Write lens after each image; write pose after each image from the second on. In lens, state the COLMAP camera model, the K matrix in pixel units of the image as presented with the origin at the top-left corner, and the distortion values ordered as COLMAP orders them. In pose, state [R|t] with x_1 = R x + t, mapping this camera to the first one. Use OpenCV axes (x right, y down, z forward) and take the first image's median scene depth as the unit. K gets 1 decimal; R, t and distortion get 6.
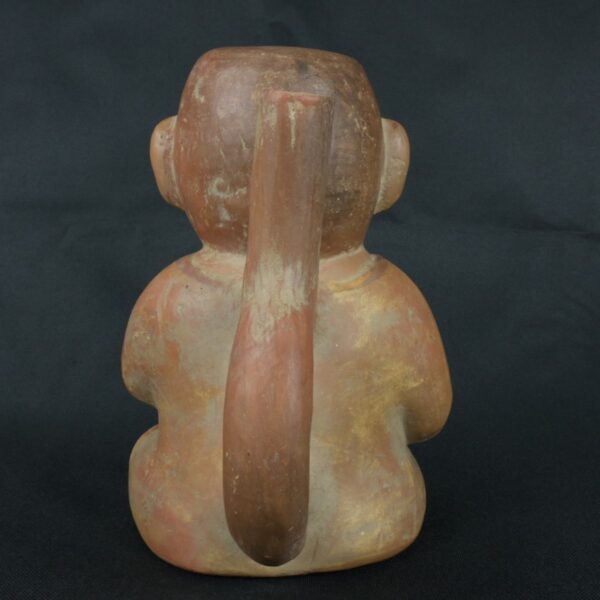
lens RADIAL K [[803.7, 0, 301.1], [0, 803.7, 297.6], [0, 0, 1]] dist [-0.030775, 0.000000]
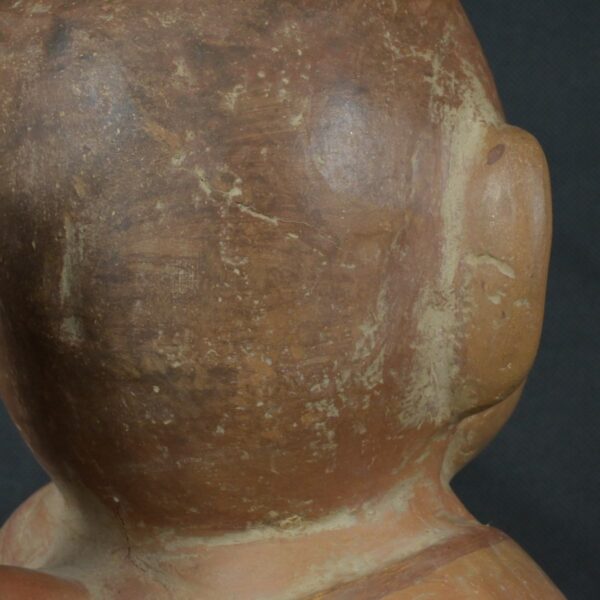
lens RADIAL K [[1966.2, 0, 298.8], [0, 1966.2, 299.0], [0, 0, 1]] dist [-0.038339, 0.000000]
pose [[0.627866, 0.085939, -0.773563, 0.765499], [-0.075168, 0.995935, 0.049633, -0.211461], [0.774684, 0.026984, 0.631773, 0.490070]]
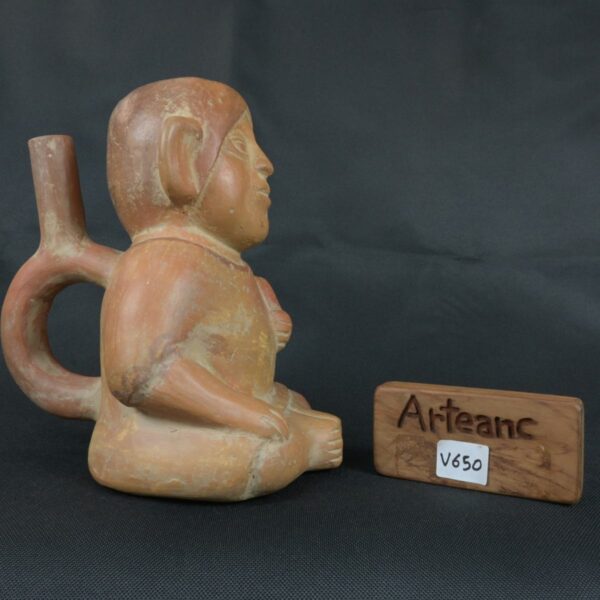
lens RADIAL K [[623.3, 0, 302.5], [0, 623.3, 299.8], [0, 0, 1]] dist [-0.021235, 0.000000]
pose [[-0.163381, 0.019745, -0.986365, 1.064065], [-0.145431, 0.988395, 0.043875, -0.037013], [0.975785, 0.150617, -0.158613, 1.524731]]
